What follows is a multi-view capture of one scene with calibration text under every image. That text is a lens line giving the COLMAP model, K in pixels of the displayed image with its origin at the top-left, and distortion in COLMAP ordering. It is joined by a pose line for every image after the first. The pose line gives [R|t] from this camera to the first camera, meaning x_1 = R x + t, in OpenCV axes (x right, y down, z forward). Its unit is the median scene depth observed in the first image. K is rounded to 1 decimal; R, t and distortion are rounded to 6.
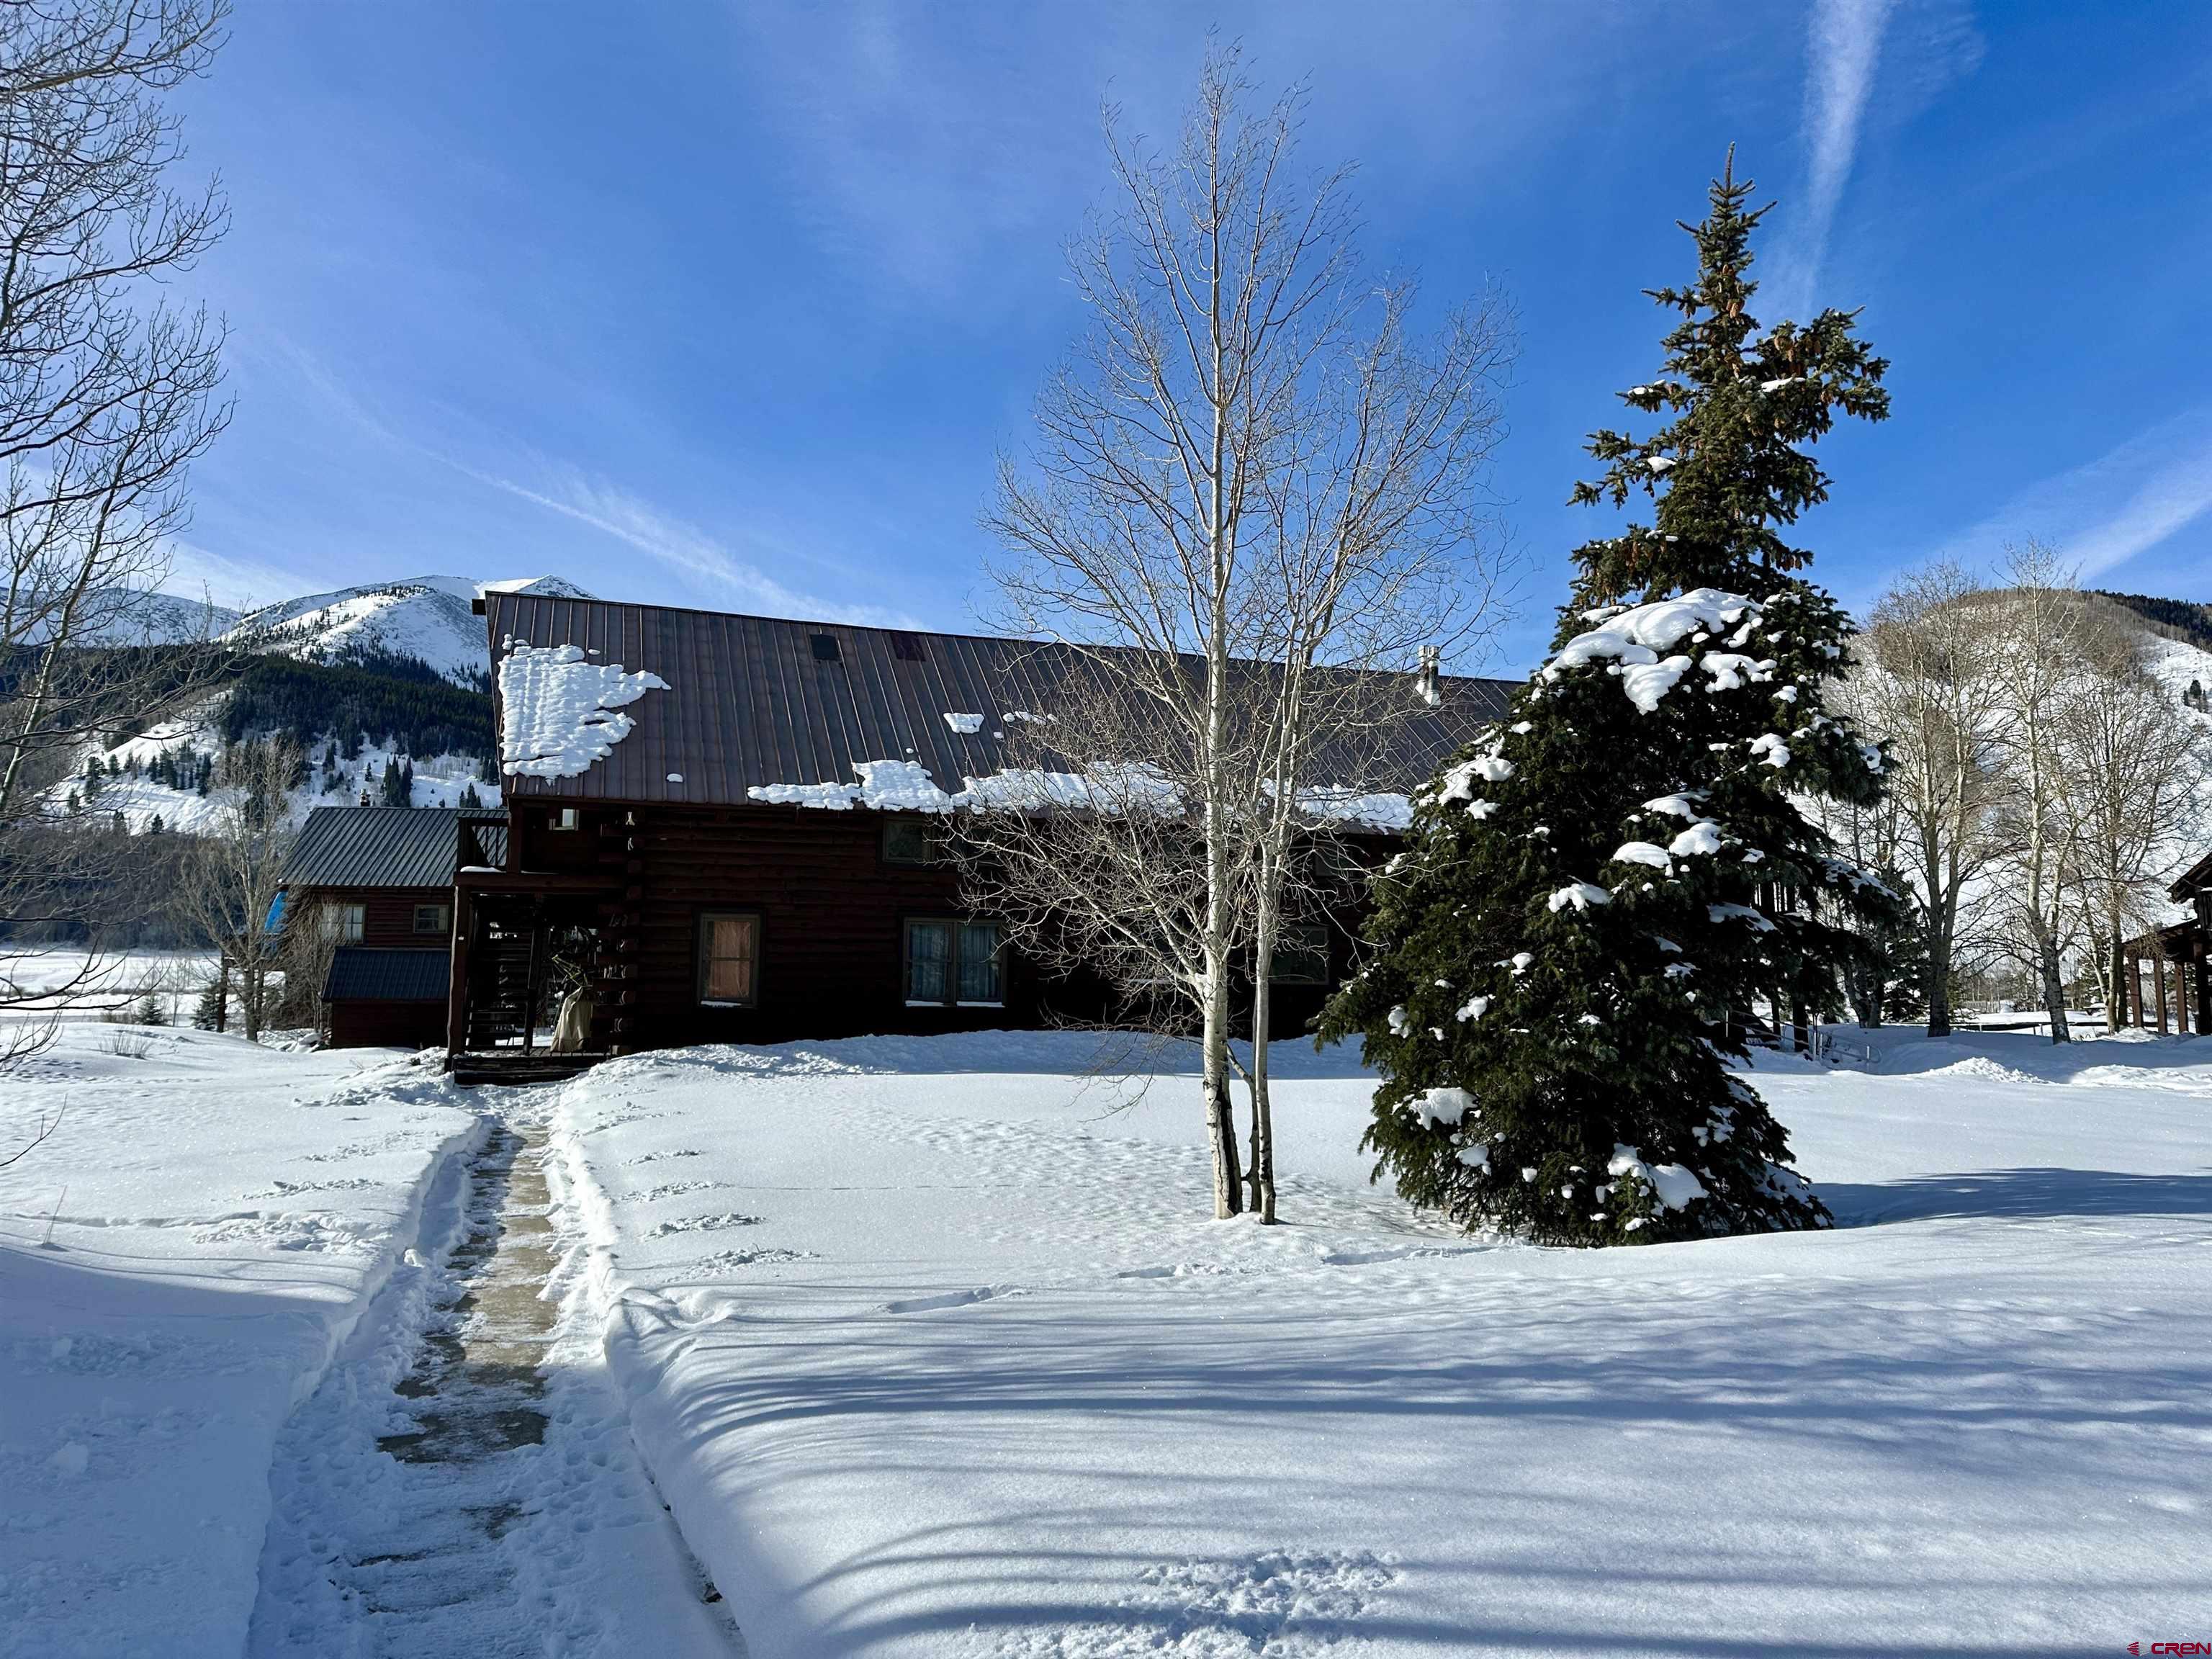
lens RADIAL K [[1525.0, 0, 1106.0], [0, 1525.0, 829.5], [0, 0, 1]] dist [0.157187, -0.218040]
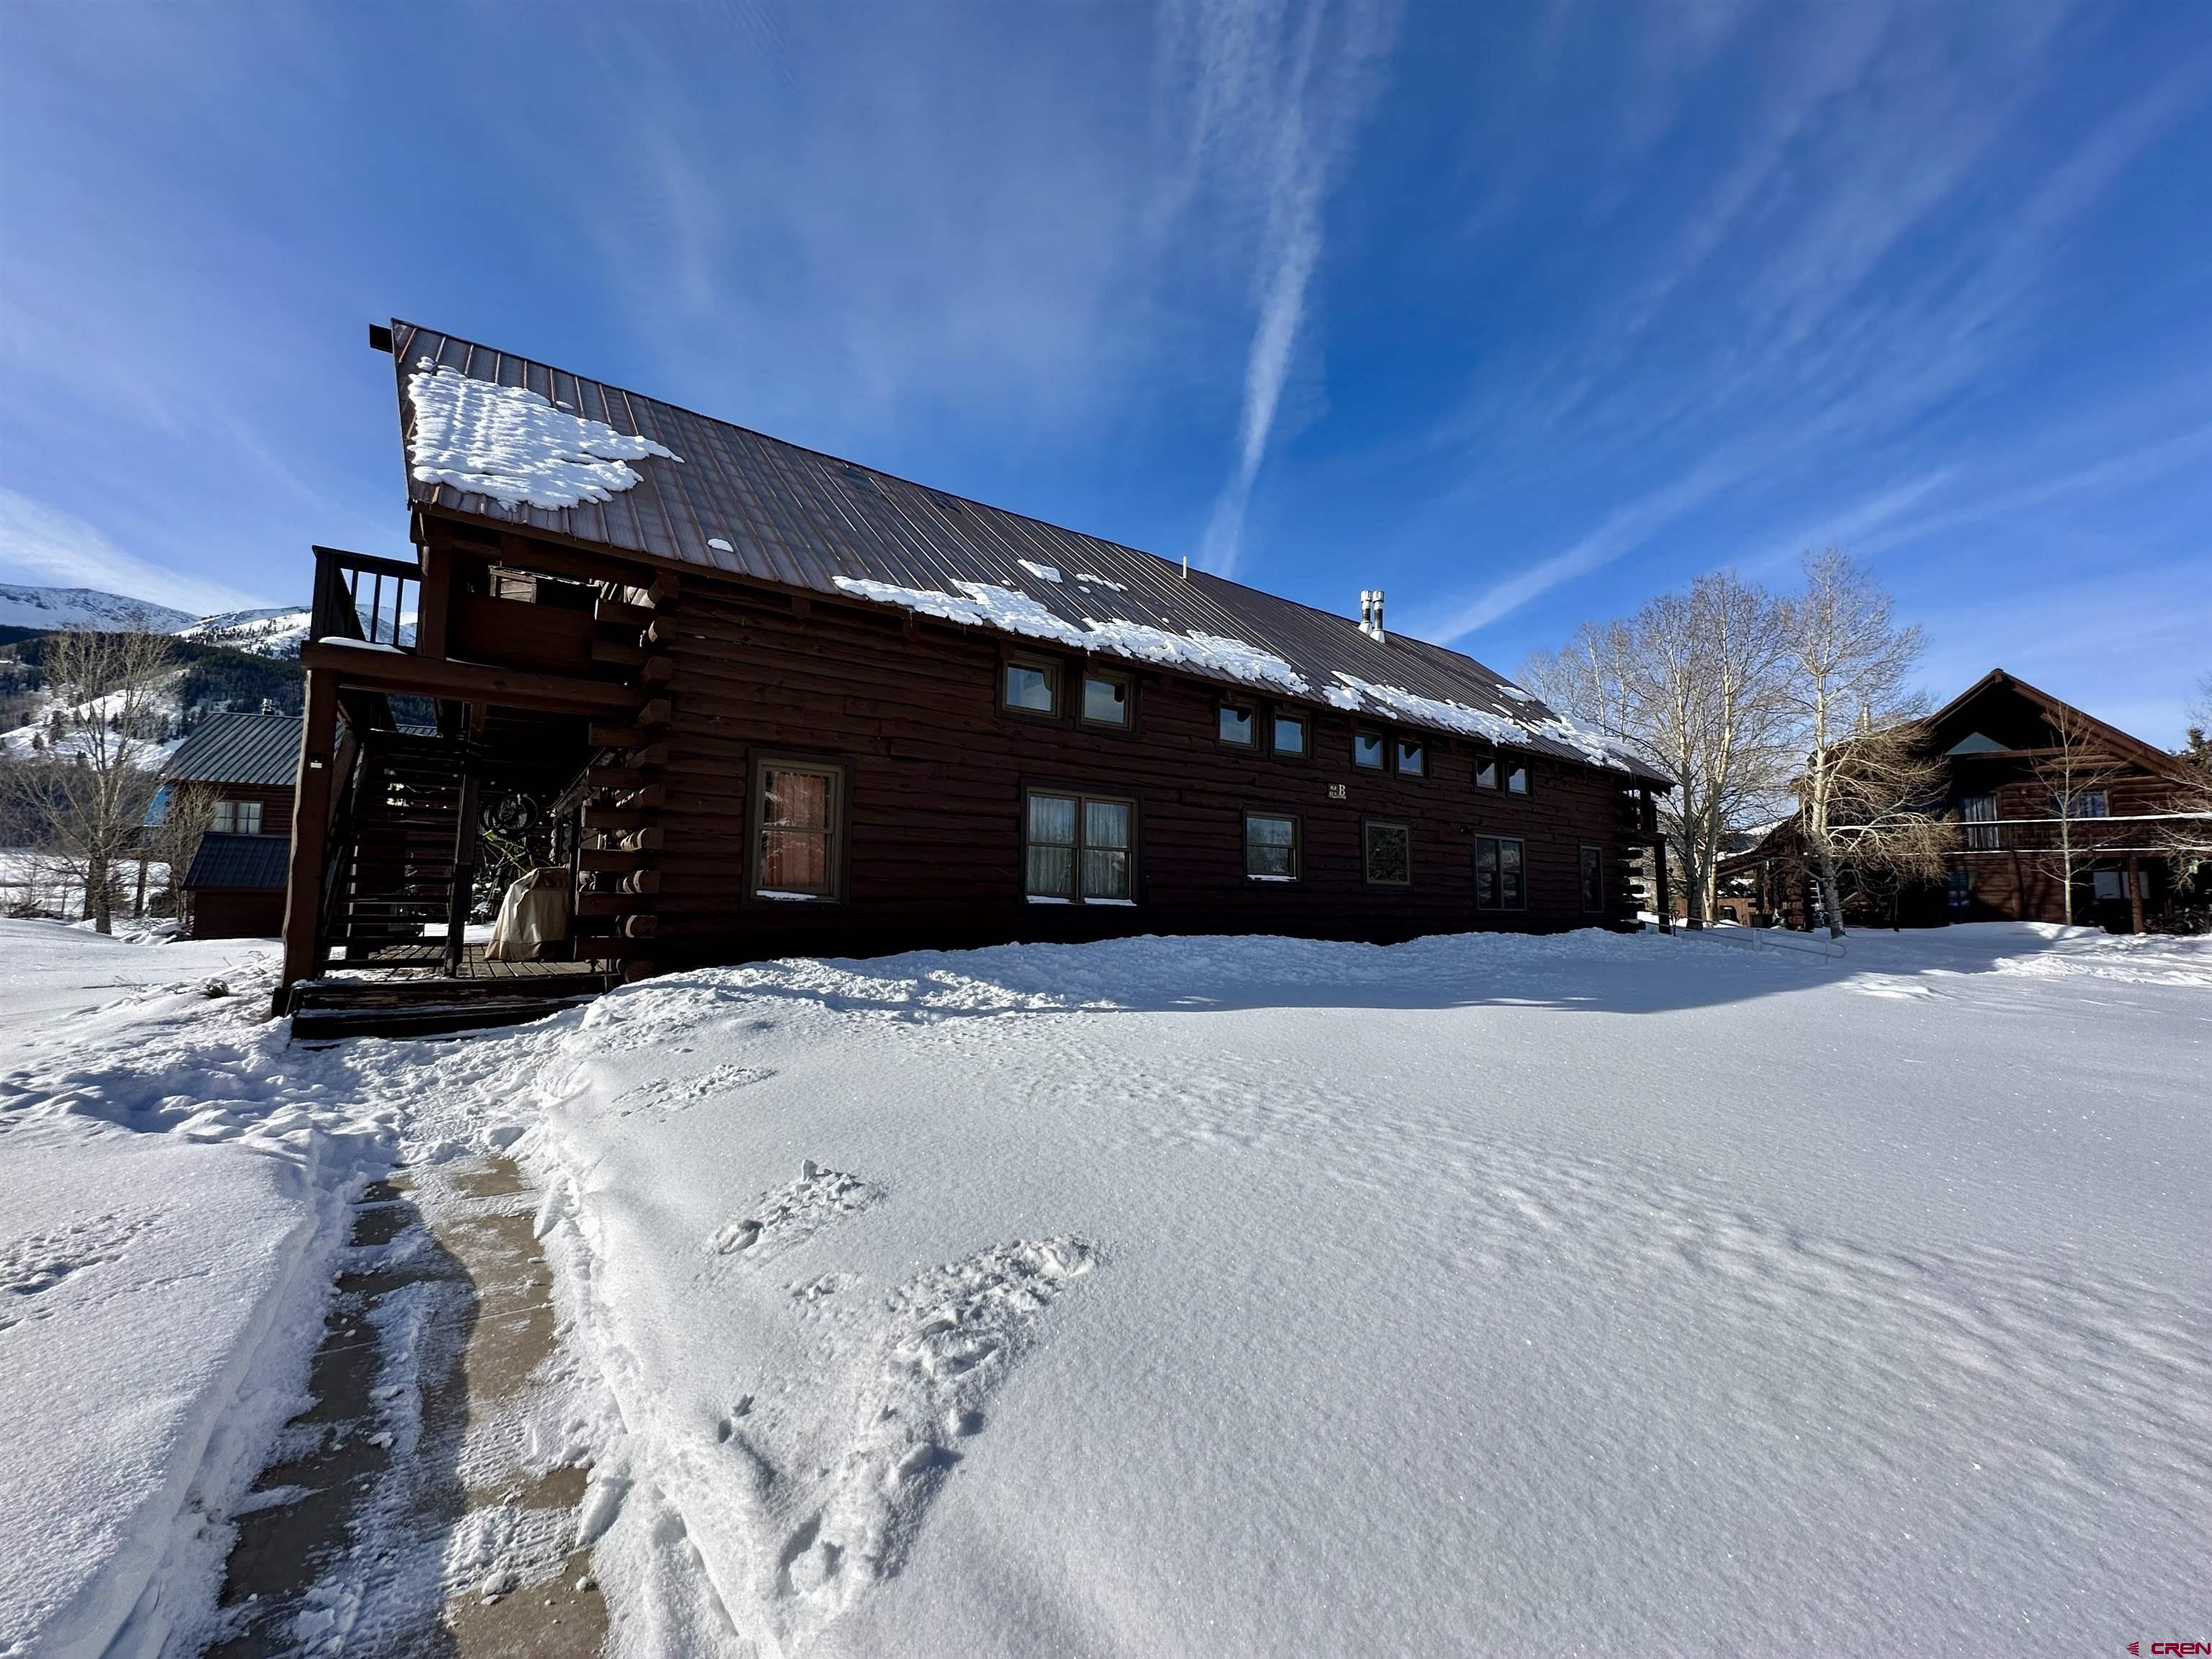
lens RADIAL K [[887.3, 0, 1106.0], [0, 887.3, 829.5], [0, 0, 1]] dist [-0.000094, 0.000381]
pose [[0.956600, 0.033152, 0.289512, -0.220898], [-0.041429, 0.998888, 0.022508, 0.067936], [-0.288444, -0.033525, 0.956910, 0.574241]]
